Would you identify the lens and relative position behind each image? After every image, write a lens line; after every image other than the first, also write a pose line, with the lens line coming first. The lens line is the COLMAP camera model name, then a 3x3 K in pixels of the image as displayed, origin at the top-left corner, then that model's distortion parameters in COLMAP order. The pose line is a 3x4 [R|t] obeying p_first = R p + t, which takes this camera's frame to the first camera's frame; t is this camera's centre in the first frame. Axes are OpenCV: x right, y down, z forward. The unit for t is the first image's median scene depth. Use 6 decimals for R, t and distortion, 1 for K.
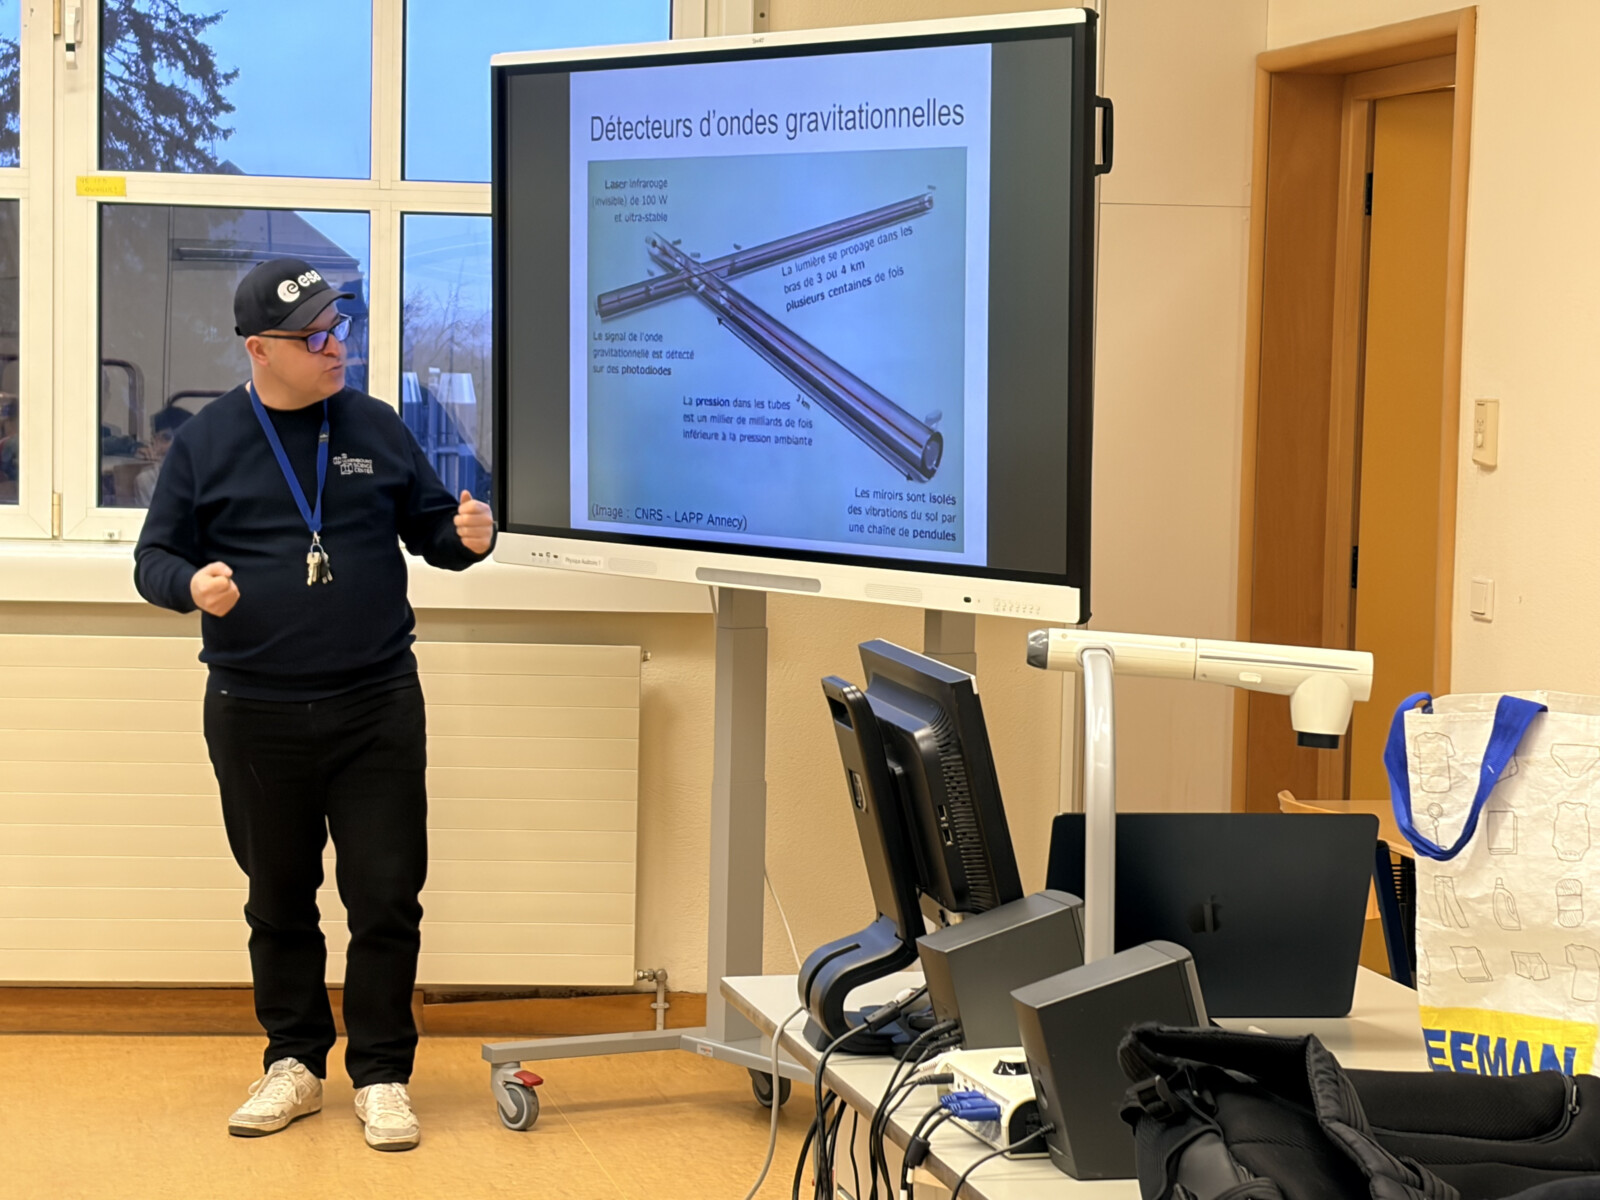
lens RADIAL K [[3511.2, 0, 798.8], [0, 3511.2, 601.9], [0, 0, 1]] dist [0.088424, 0.000000]
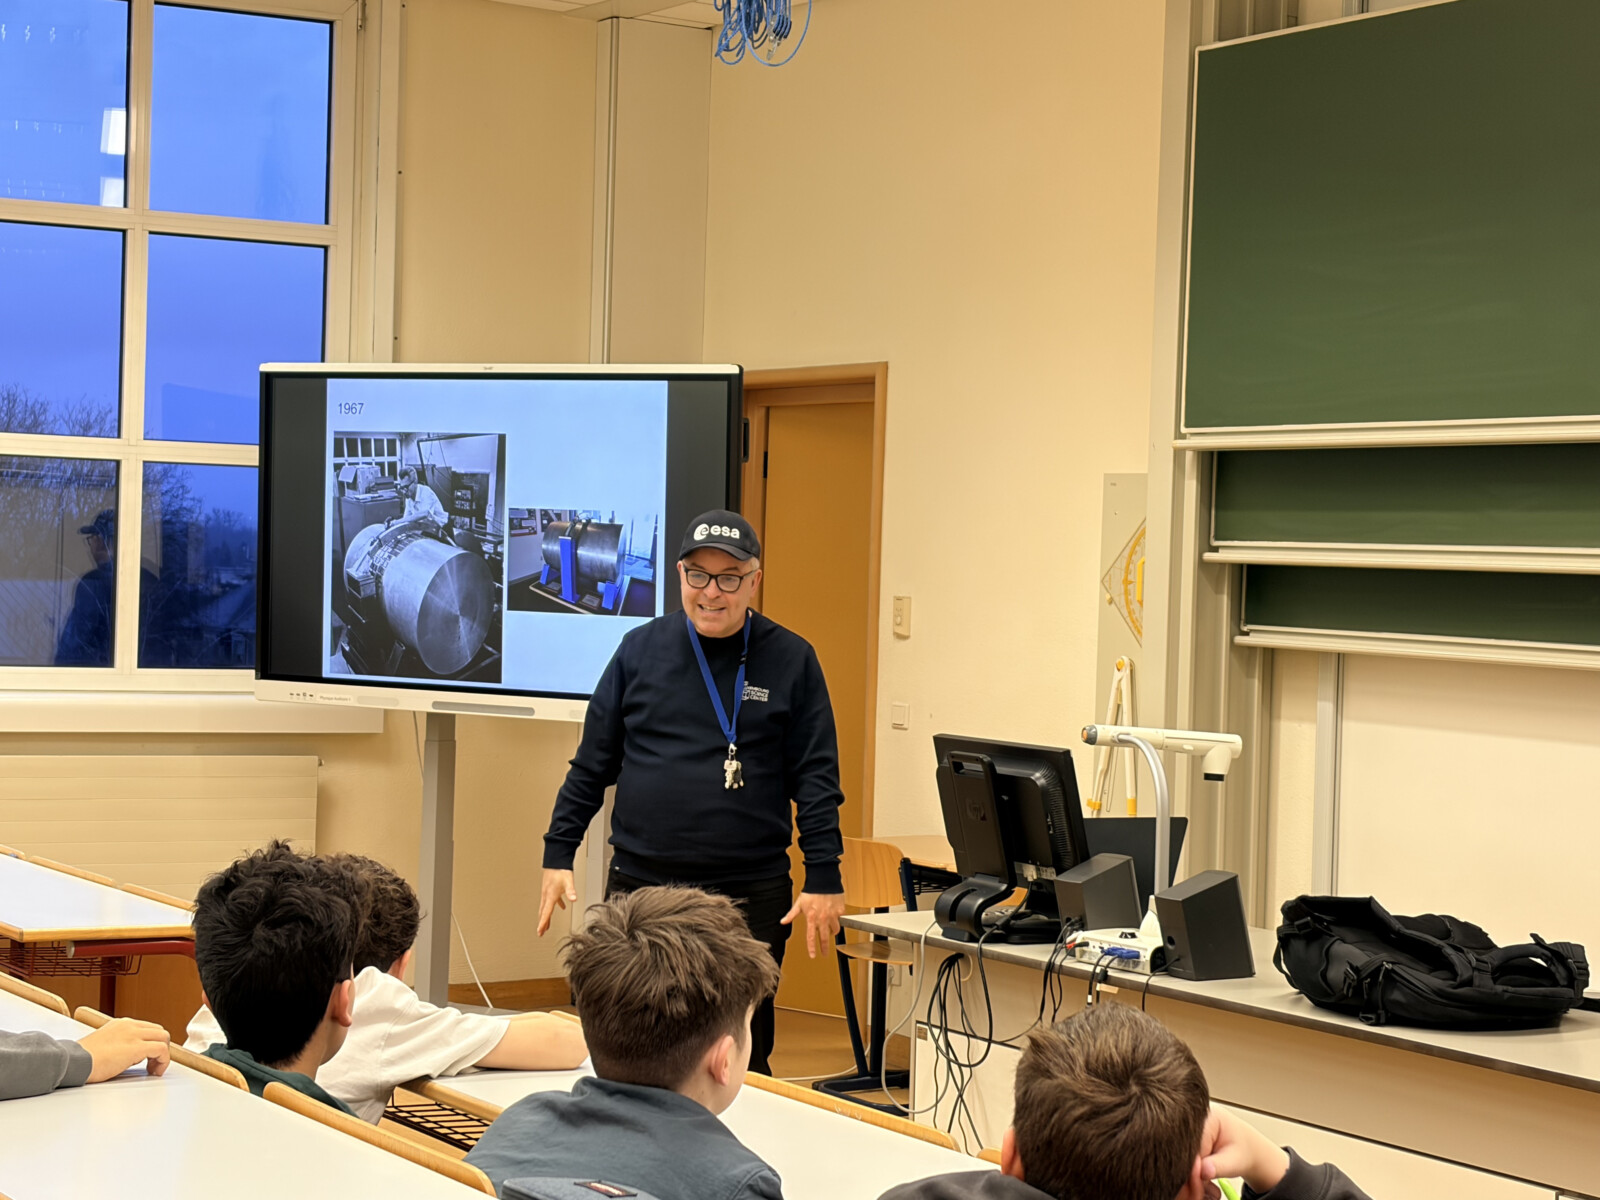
lens RADIAL K [[2903.3, 0, 789.6], [0, 2903.3, 608.5], [0, 0, 1]] dist [0.144301, 0.000000]
pose [[0.925349, 0.002555, 0.379109, -0.371446], [0.013577, 0.999113, -0.039873, 0.002586], [-0.378874, 0.042044, 0.924493, -0.250586]]
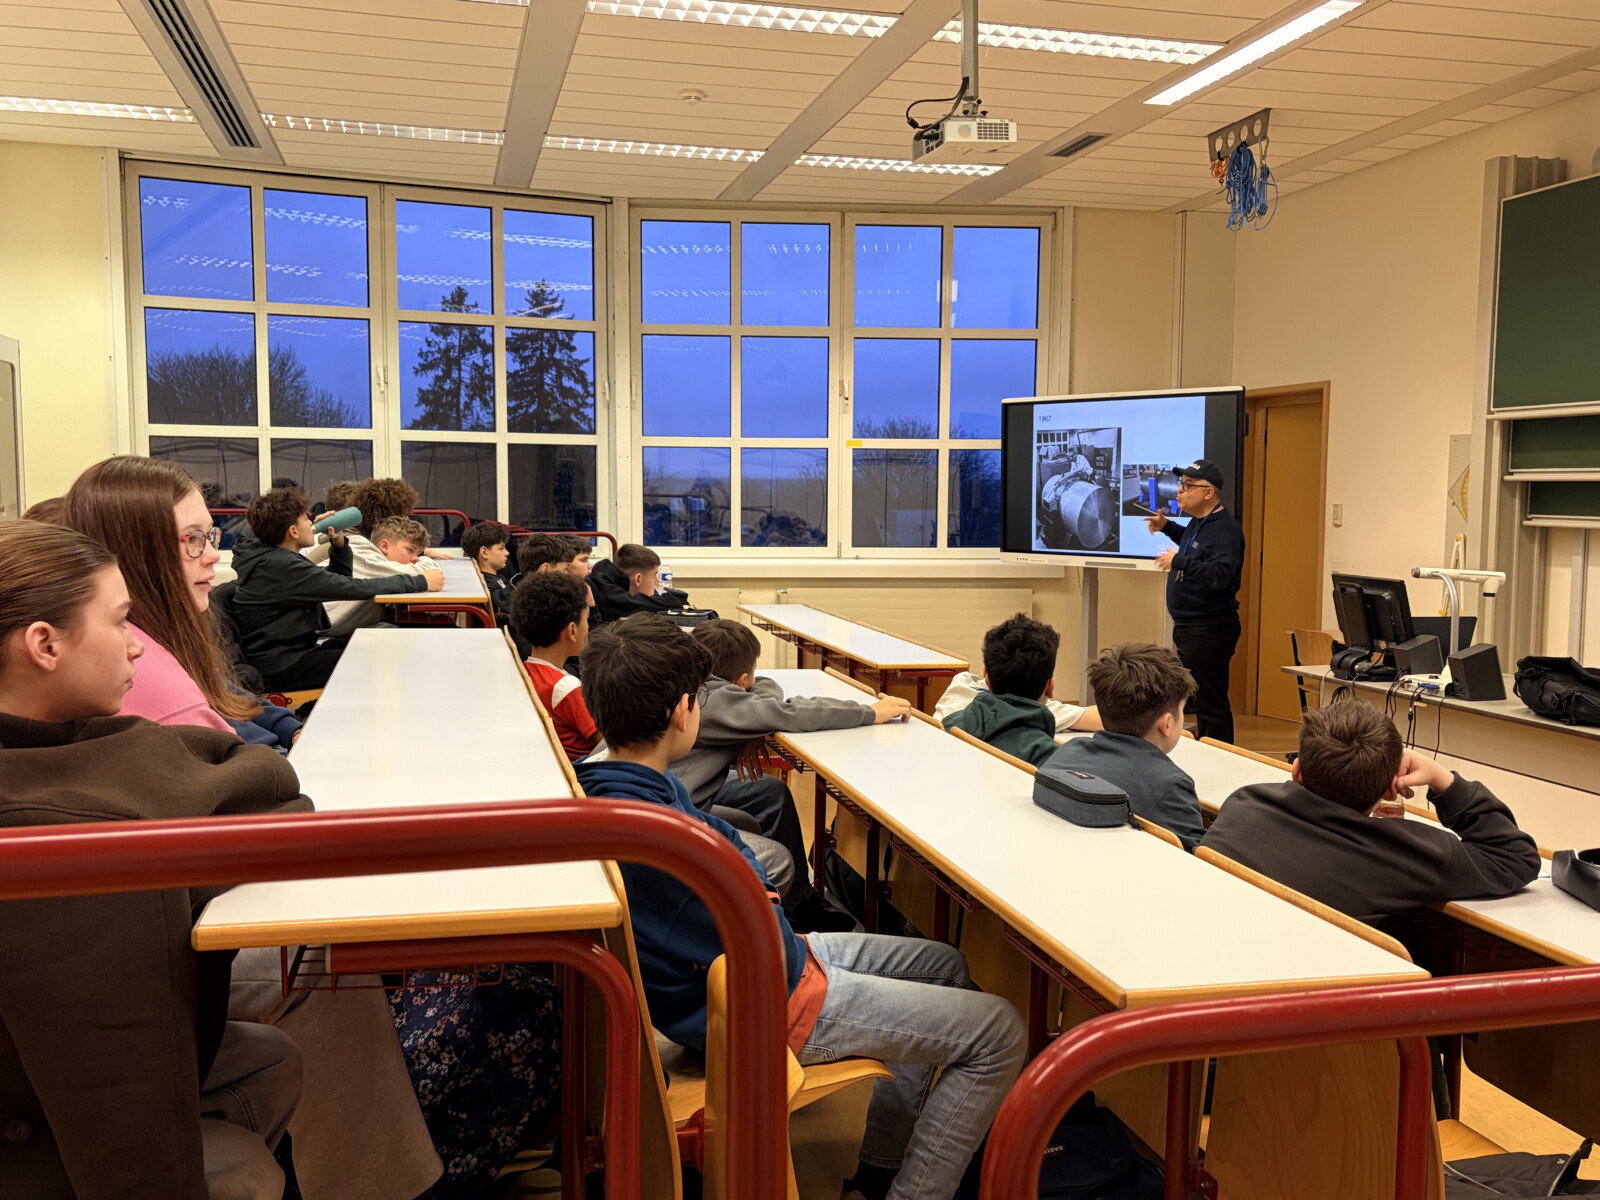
lens RADIAL K [[1446.8, 0, 786.2], [0, 1446.8, 605.2], [0, 0, 1]] dist [0.034687, -0.050502]
pose [[0.999212, -0.018454, 0.035131, -0.344783], [0.018062, 0.999771, 0.011440, 0.009435], [-0.035334, -0.010796, 0.999317, -0.289303]]
